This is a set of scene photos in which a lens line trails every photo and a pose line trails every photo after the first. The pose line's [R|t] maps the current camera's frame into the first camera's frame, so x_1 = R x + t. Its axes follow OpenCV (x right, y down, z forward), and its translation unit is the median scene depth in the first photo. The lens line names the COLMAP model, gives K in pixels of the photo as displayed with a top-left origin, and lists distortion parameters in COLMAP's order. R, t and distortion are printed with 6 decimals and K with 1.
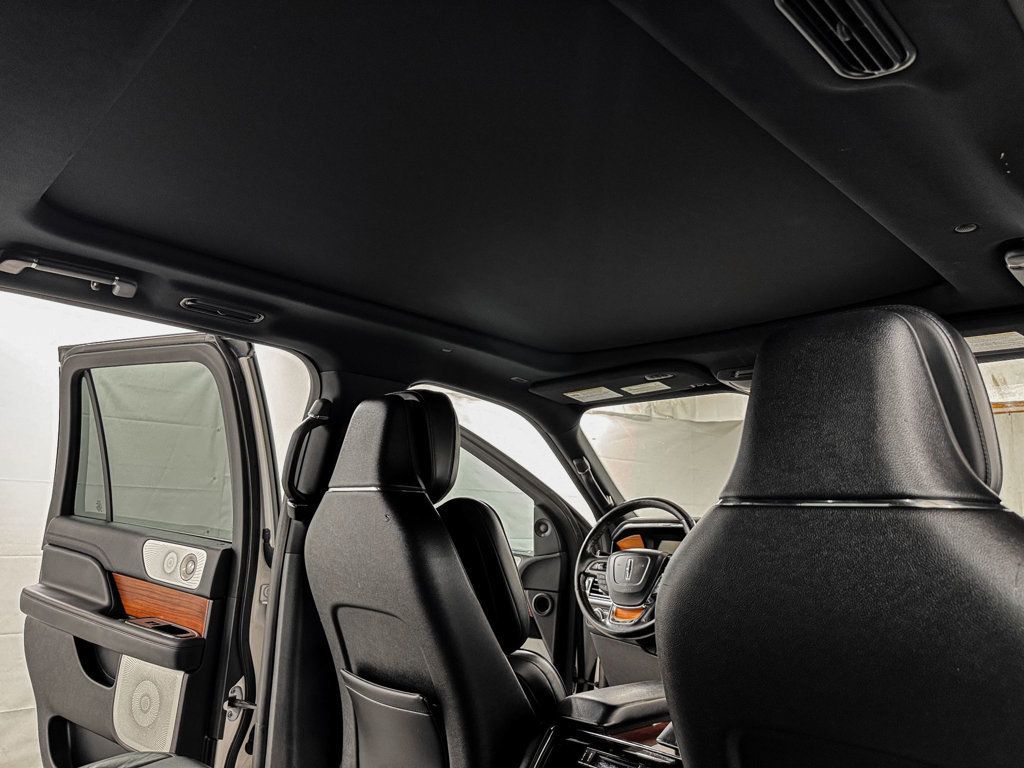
lens RADIAL K [[715.7, 0, 512.0], [0, 715.7, 384.0], [0, 0, 1]] dist [0.004396, -0.070797]
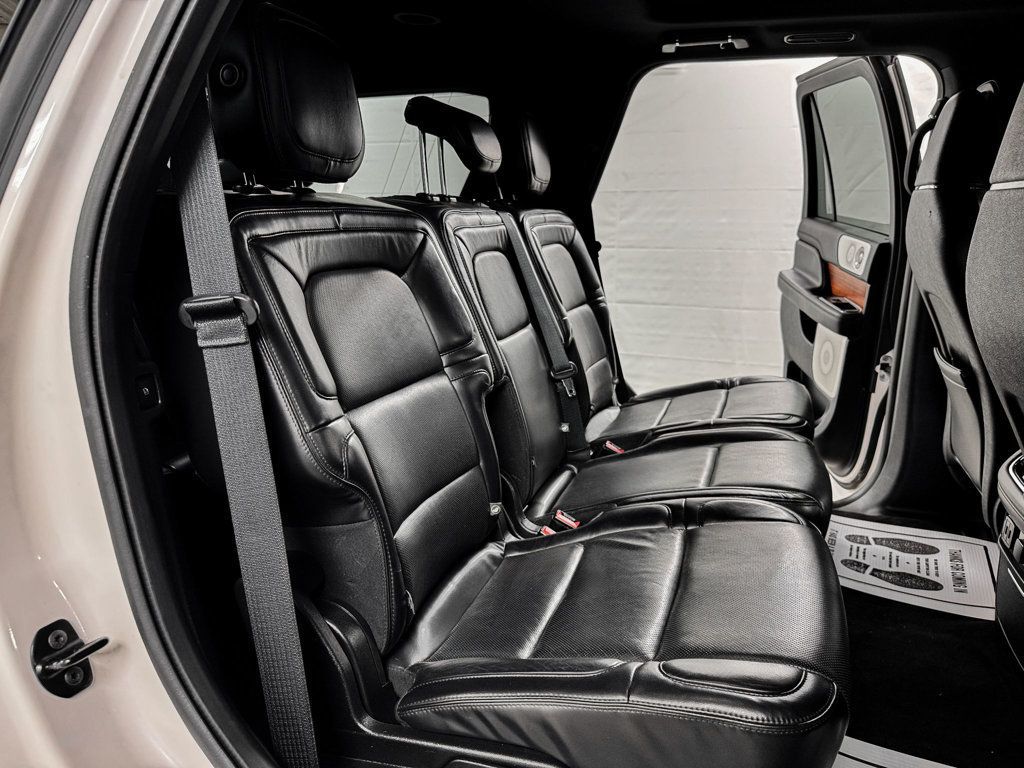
lens RADIAL K [[723.5, 0, 512.0], [0, 723.5, 384.0], [0, 0, 1]] dist [-0.000950, -0.005389]
pose [[0.430215, 0.192569, -0.881948, 0.426927], [0.169704, 0.942311, 0.288531, 0.004112], [0.886632, -0.273801, 0.372716, -0.045797]]
